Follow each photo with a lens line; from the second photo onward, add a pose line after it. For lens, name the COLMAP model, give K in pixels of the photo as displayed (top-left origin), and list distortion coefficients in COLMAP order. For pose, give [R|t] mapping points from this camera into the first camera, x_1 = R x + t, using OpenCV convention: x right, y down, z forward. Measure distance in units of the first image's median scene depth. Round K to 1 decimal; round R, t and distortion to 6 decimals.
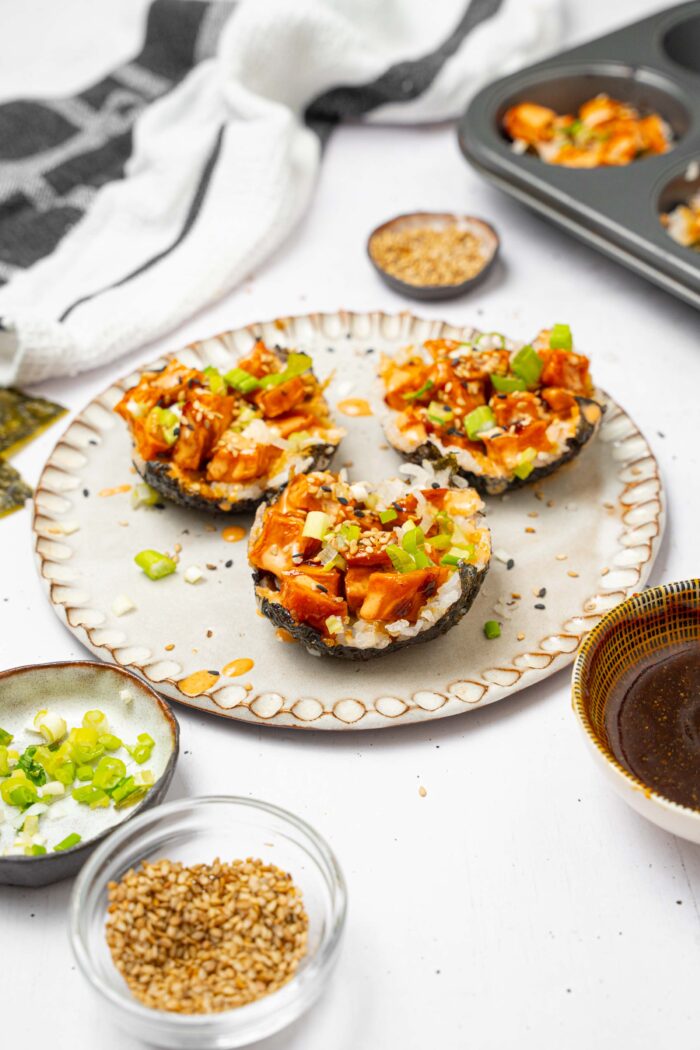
lens RADIAL K [[2932.0, 0, 350.0], [0, 2932.0, 525.0], [0, 0, 1]] dist [0.004524, -0.783679]
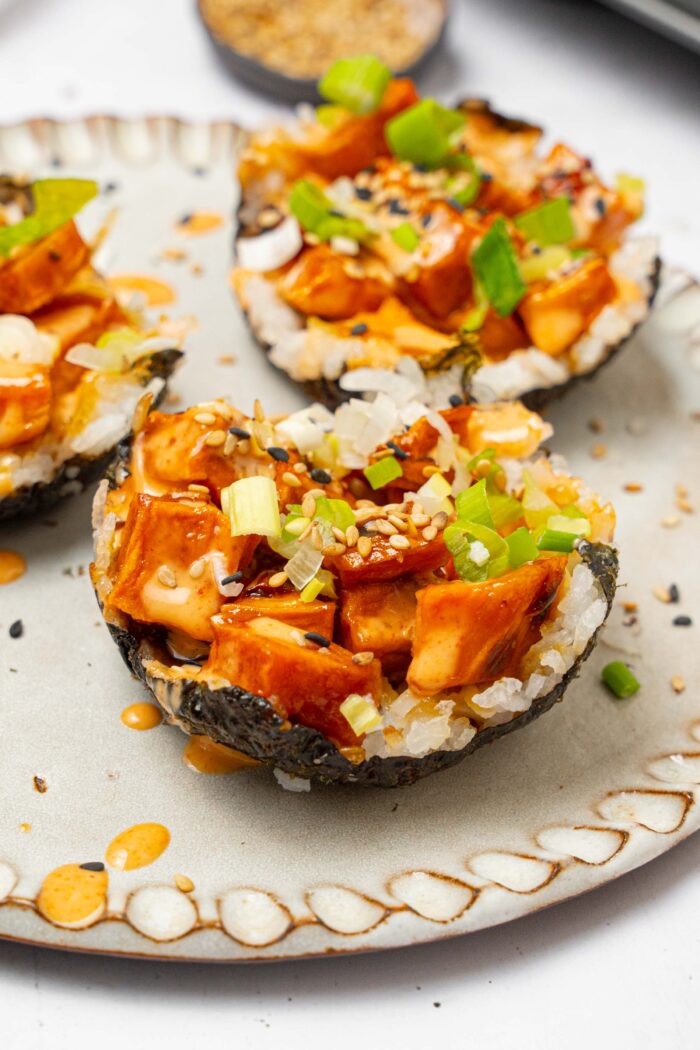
lens RADIAL K [[2932.0, 0, 350.0], [0, 2932.0, 525.0], [0, 0, 1]] dist [0.004524, -0.783679]
pose [[0.890936, -0.119252, 0.438191, -0.199108], [0.138877, 0.990226, -0.012880, 0.010565], [-0.432372, 0.072330, 0.898789, 0.583674]]
